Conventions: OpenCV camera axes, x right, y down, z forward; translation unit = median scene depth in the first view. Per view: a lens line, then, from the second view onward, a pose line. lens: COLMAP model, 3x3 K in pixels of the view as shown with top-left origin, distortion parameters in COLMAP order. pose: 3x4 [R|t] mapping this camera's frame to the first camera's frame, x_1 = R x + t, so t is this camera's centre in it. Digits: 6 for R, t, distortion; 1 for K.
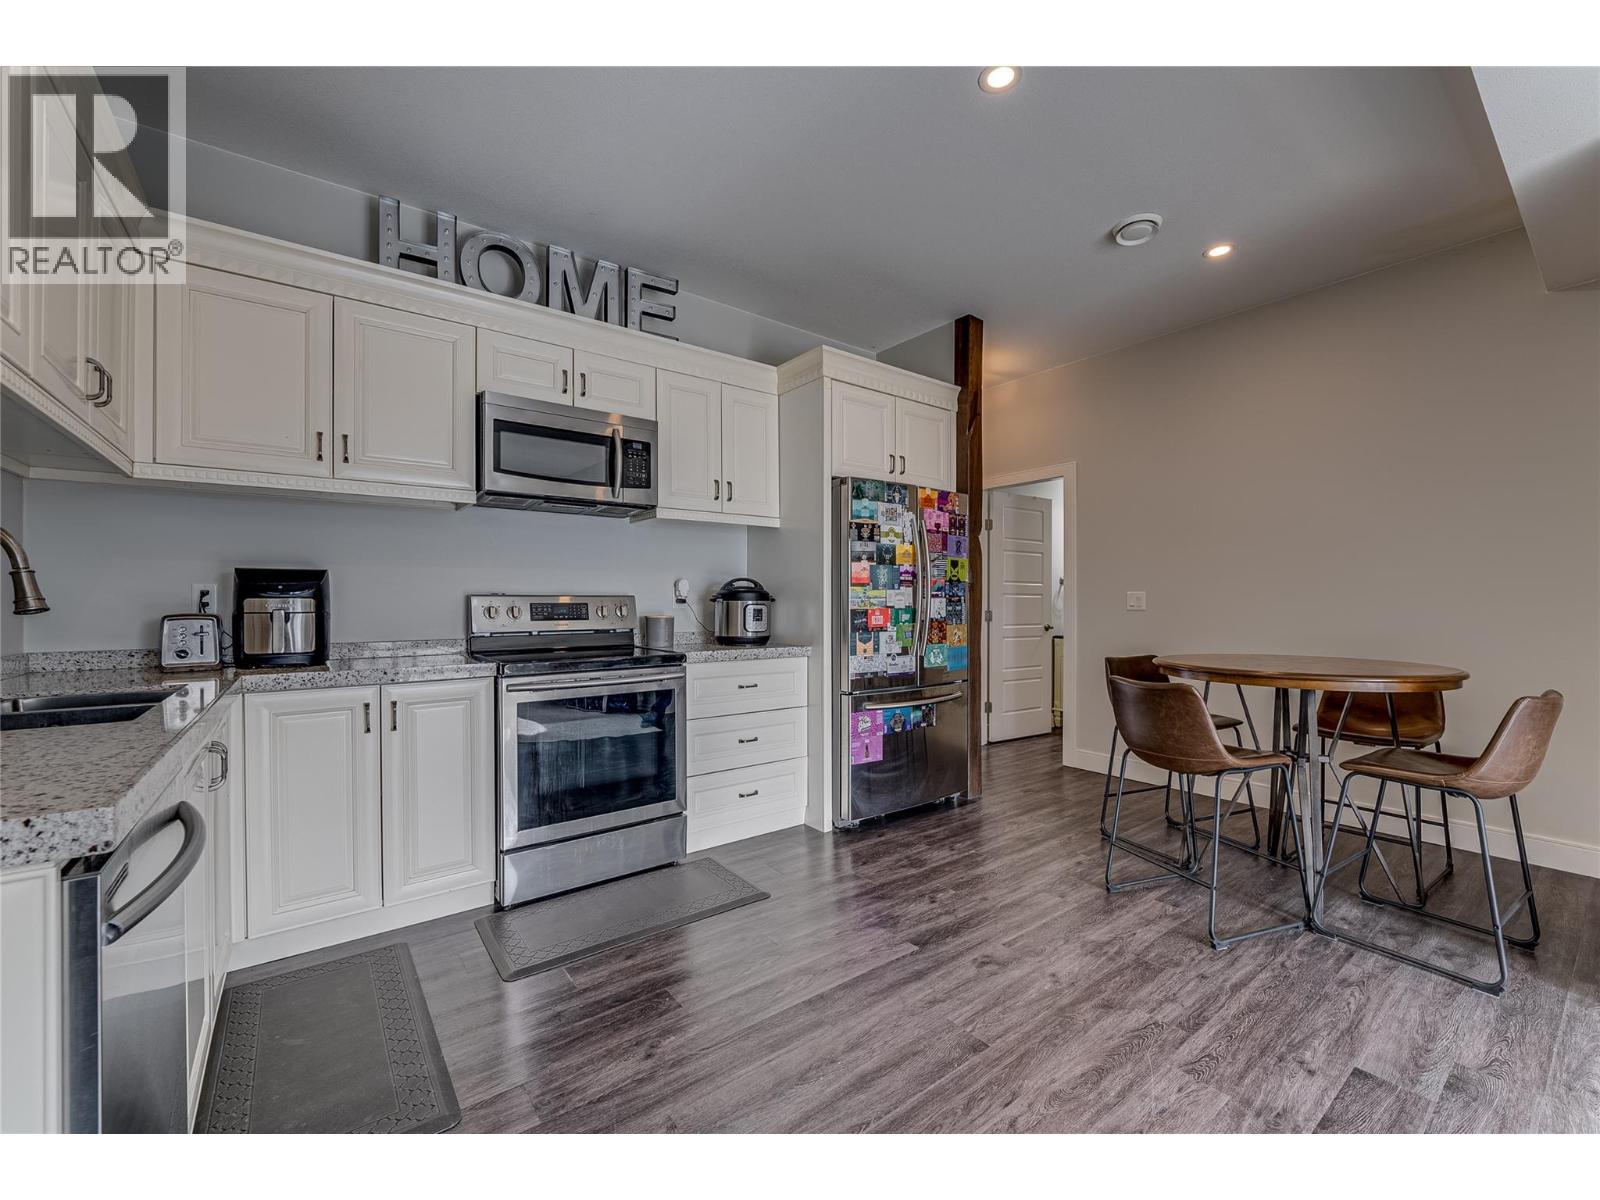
lens RADIAL K [[657.4, 0, 798.0], [0, 657.4, 603.0], [0, 0, 1]] dist [-0.001165, -0.001933]
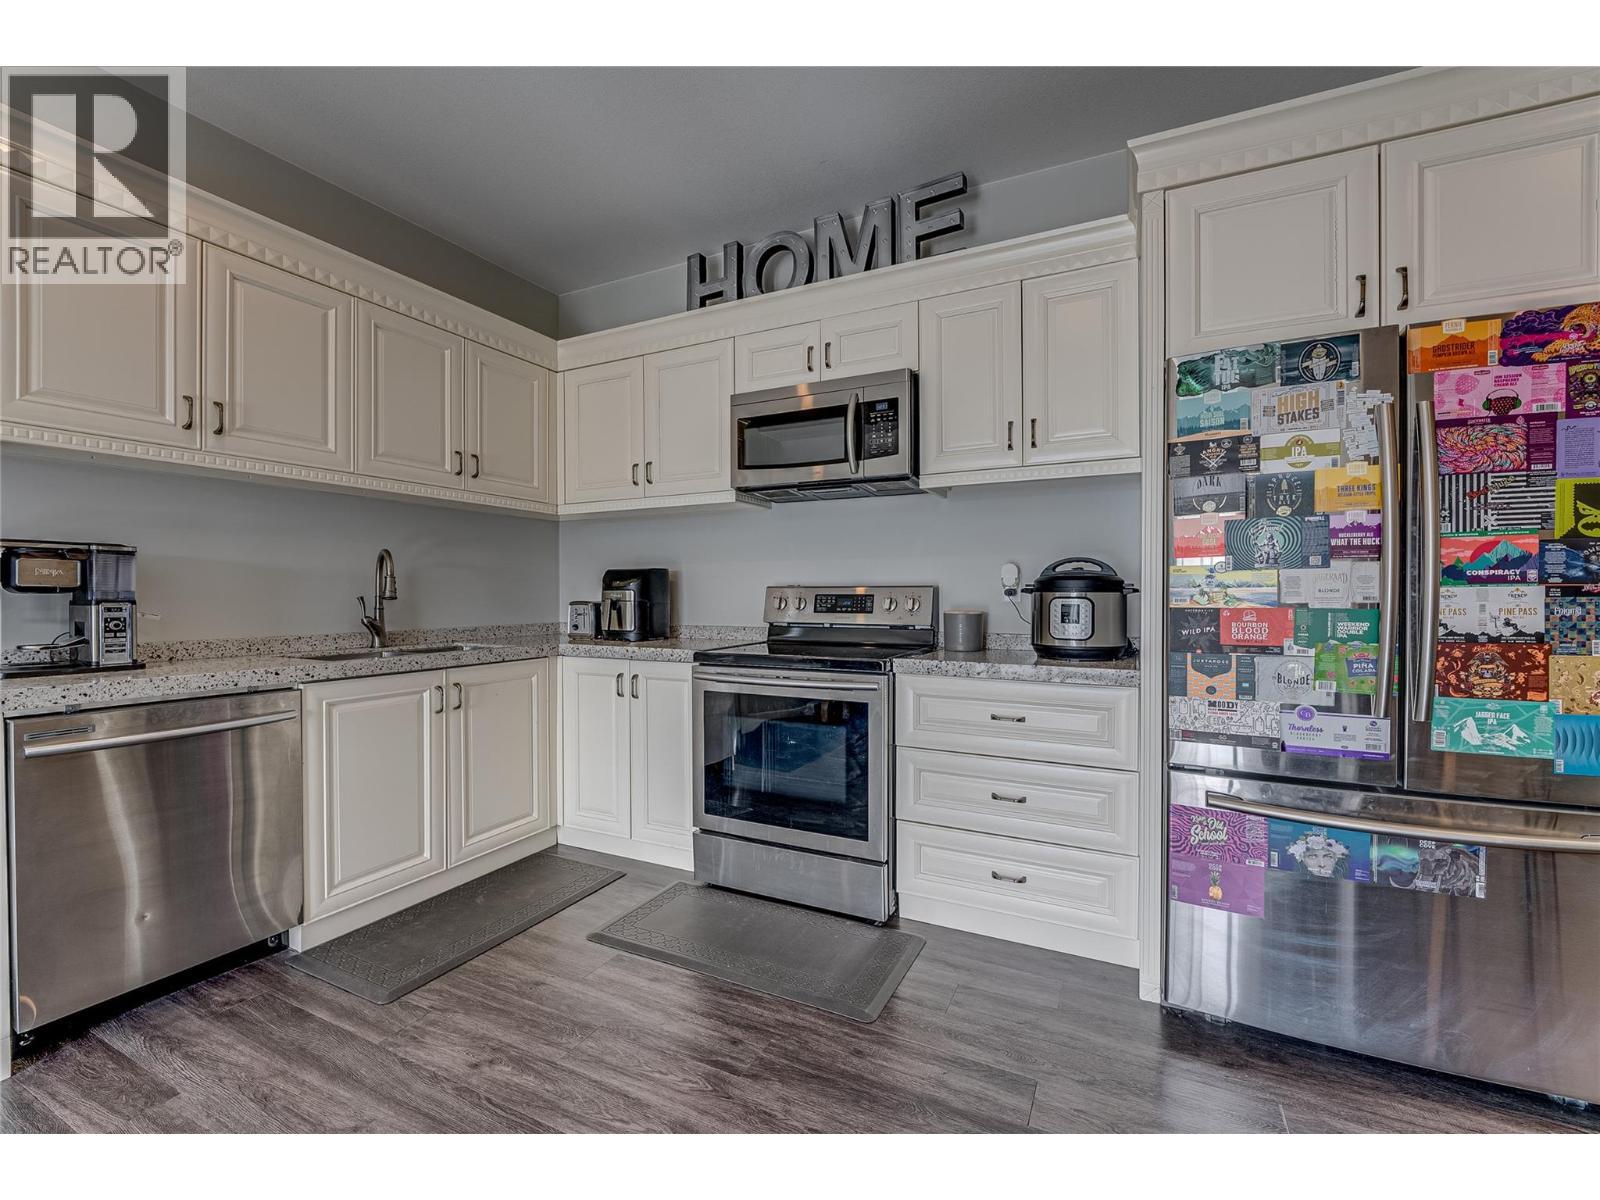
lens RADIAL K [[657.4, 0, 792.3], [0, 657.4, 599.8], [0, 0, 1]] dist [-0.001165, -0.001933]
pose [[0.454463, 0.009714, -0.890713, 0.406548], [-0.002795, 0.999951, 0.009479, -0.001249], [0.890761, -0.001818, 0.454468, 0.475190]]
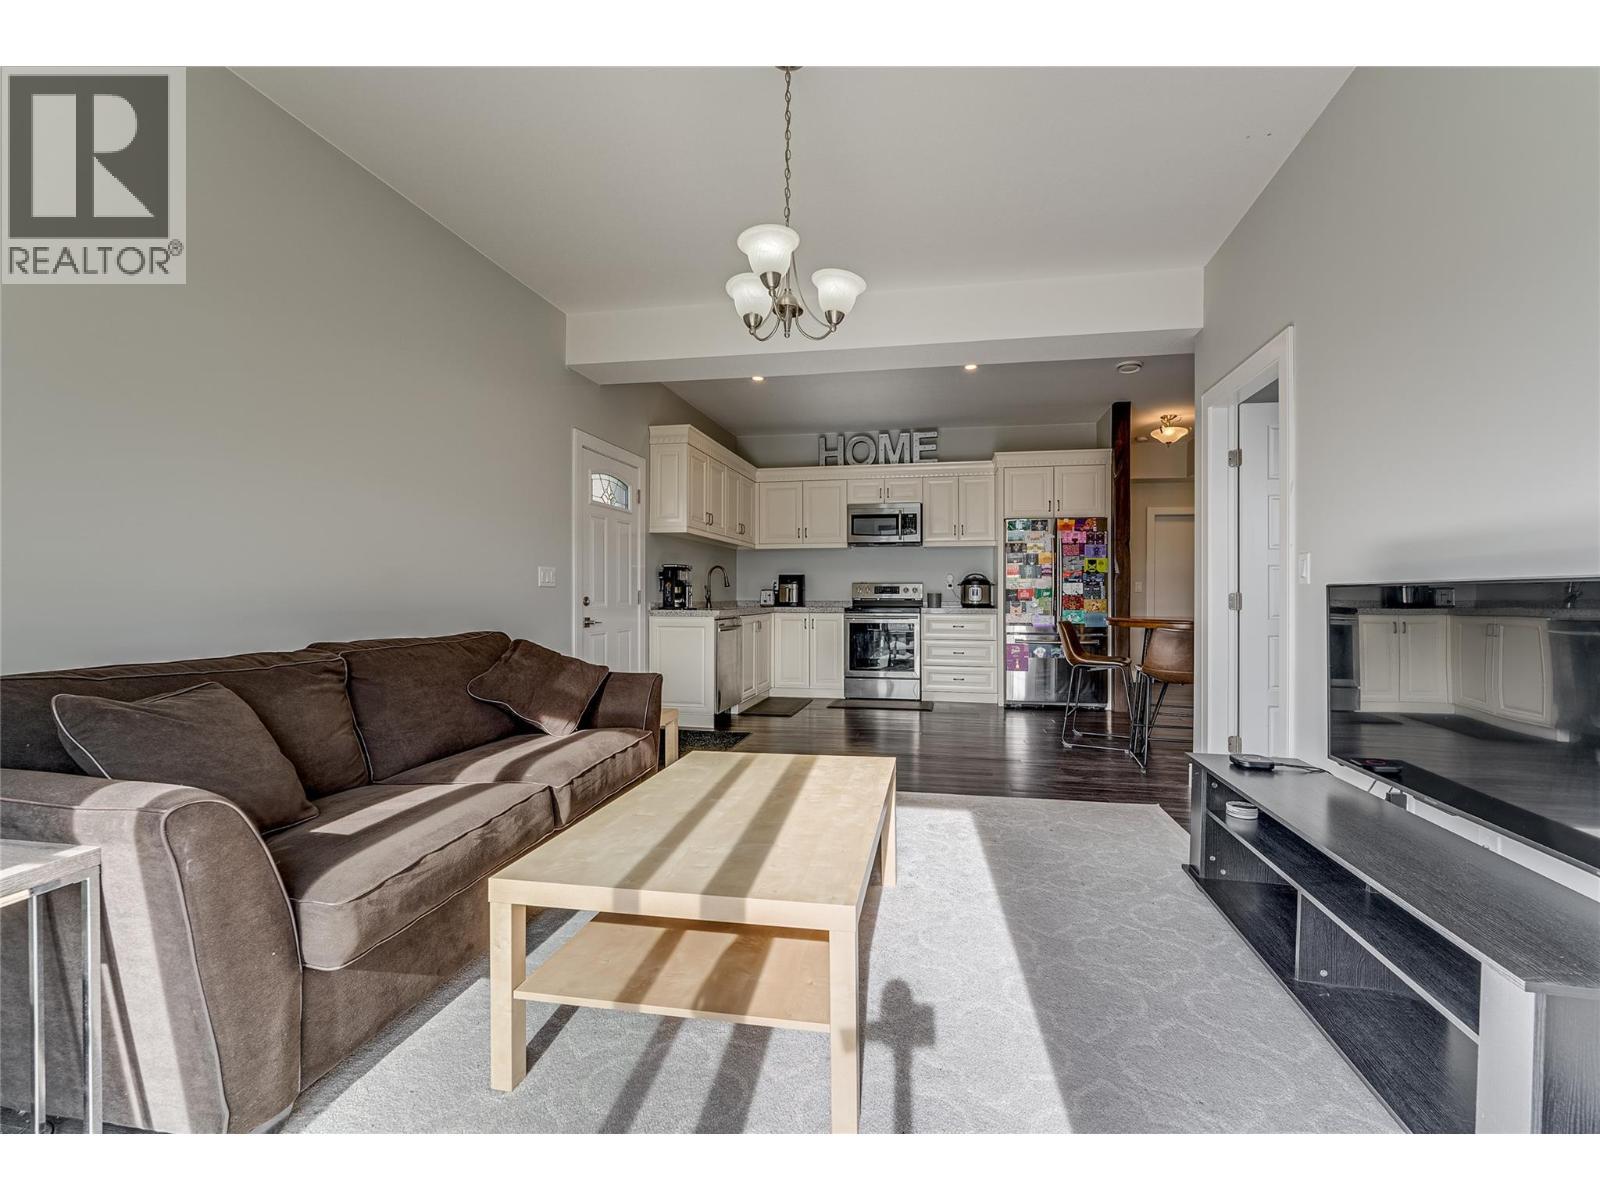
lens RADIAL K [[657.4, 0, 853.3], [0, 657.4, 597.1], [0, 0, 1]] dist [-0.001165, -0.001933]
pose [[0.708654, 0.004723, -0.705540, 1.102227], [-0.004474, 0.999988, 0.002200, 0.031060], [0.705542, 0.001598, 0.708667, -0.670934]]
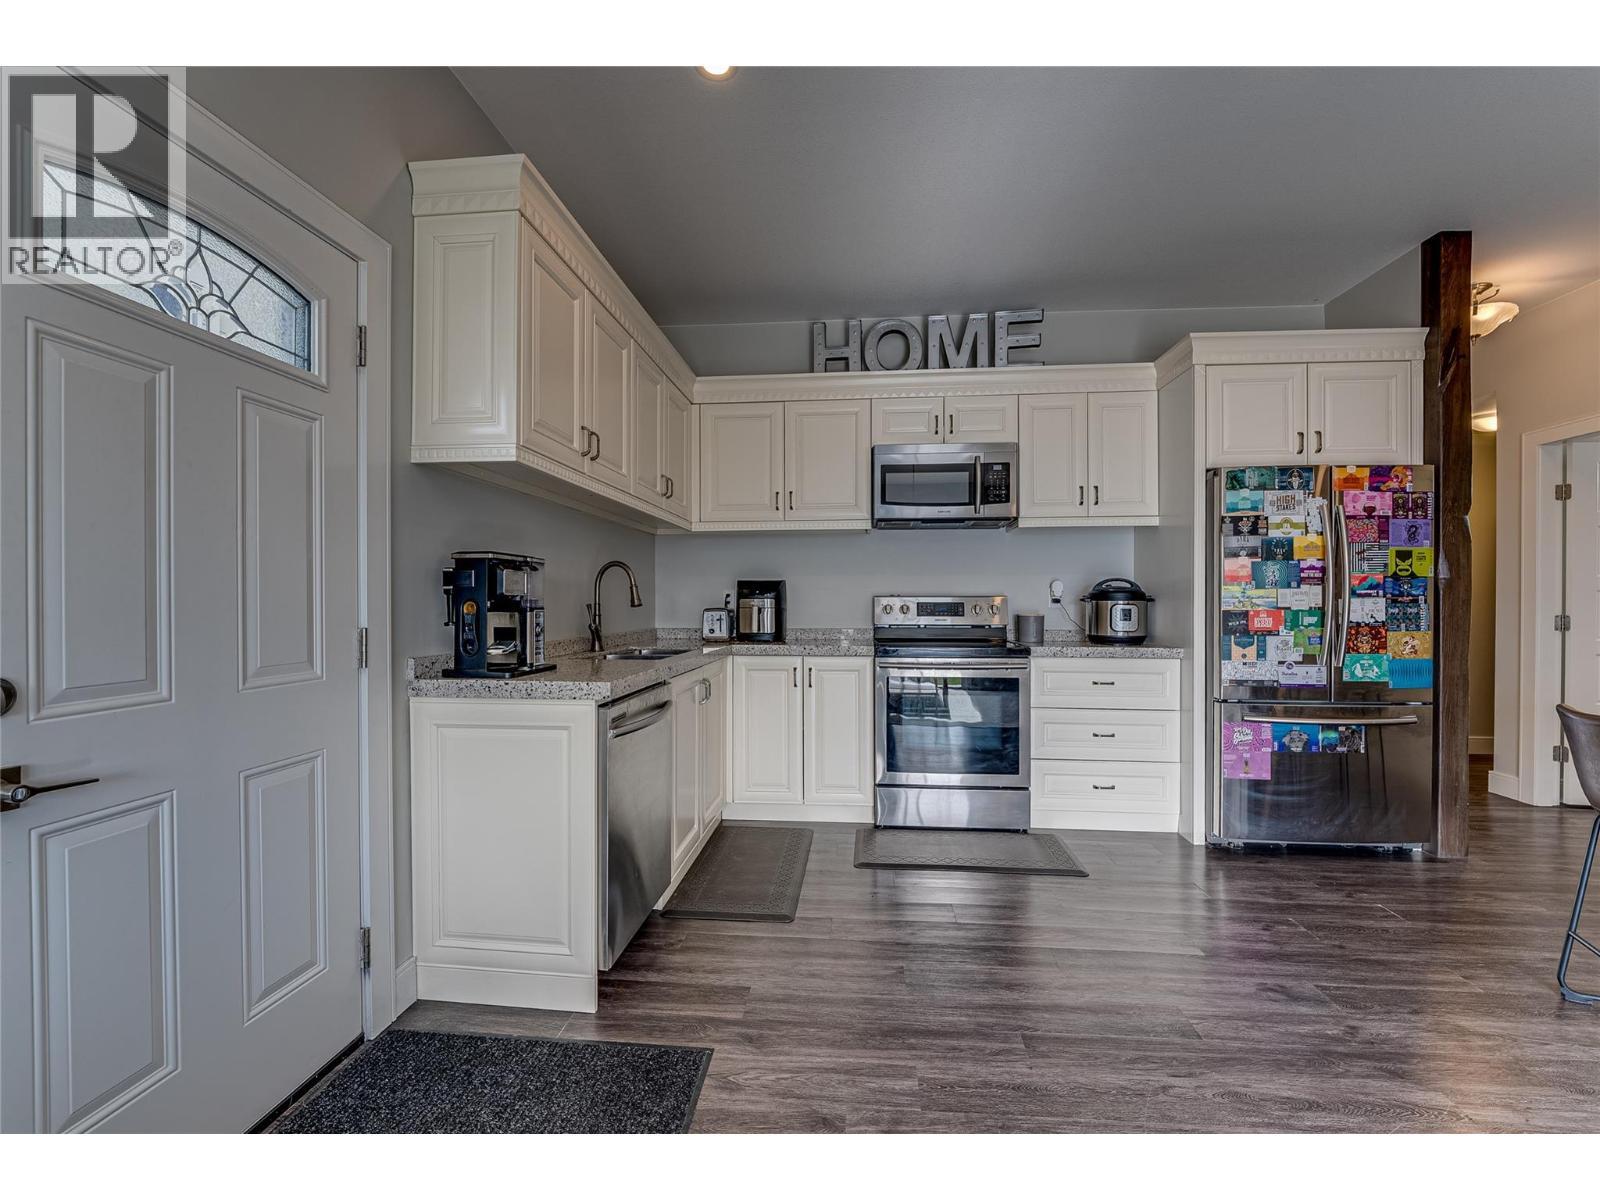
lens RADIAL K [[657.4, 0, 811.8], [0, 657.4, 603.0], [0, 0, 1]] dist [-0.001165, -0.001933]
pose [[0.752158, 0.003795, -0.658972, 0.250175], [-0.003267, 0.999993, 0.002030, -0.000528], [0.658975, 0.000626, 0.752165, -0.080990]]
